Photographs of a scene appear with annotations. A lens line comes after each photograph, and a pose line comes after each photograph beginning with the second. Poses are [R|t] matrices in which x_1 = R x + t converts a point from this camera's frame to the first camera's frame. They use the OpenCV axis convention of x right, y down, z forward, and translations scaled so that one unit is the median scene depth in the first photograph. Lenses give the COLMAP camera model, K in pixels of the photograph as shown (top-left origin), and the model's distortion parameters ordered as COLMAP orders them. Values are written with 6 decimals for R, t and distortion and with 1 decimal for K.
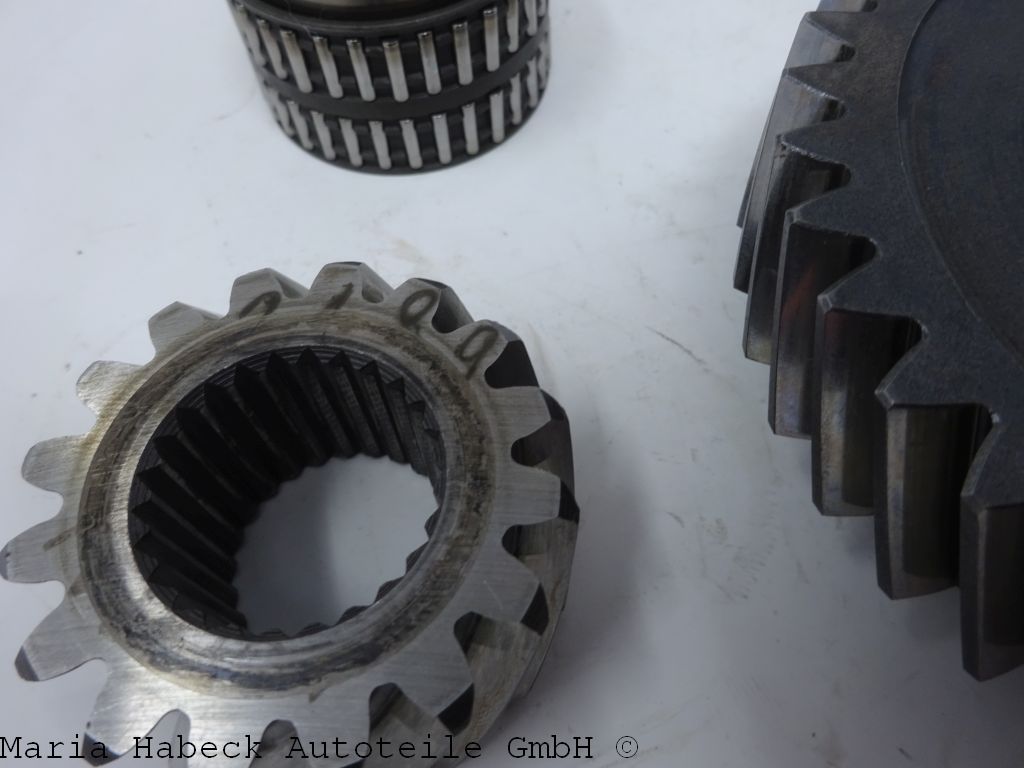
lens RADIAL K [[725.6, 0, 512.0], [0, 725.6, 384.0], [0, 0, 1]] dist [-0.001553, 0.004586]
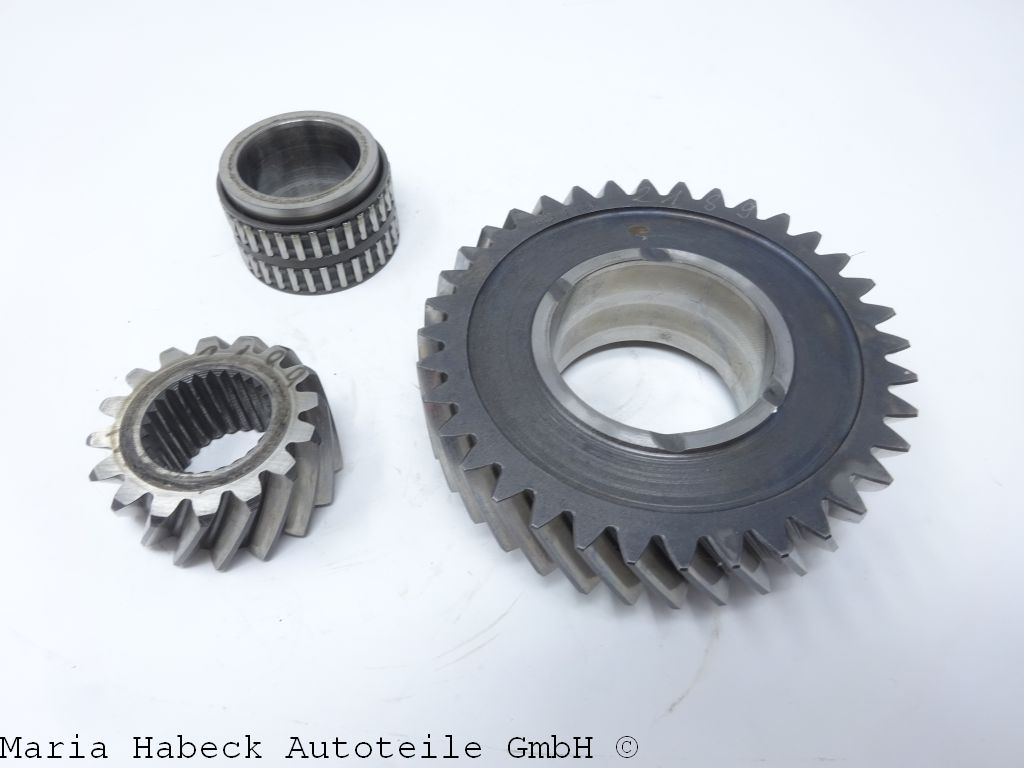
lens RADIAL K [[725.6, 0, 512.0], [0, 725.6, 384.0], [0, 0, 1]] dist [-0.001553, 0.004586]
pose [[0.996746, 0.079734, -0.011844, 0.676174], [-0.080604, 0.987467, -0.135687, 0.238905], [0.000877, 0.136200, 0.990681, -1.321317]]
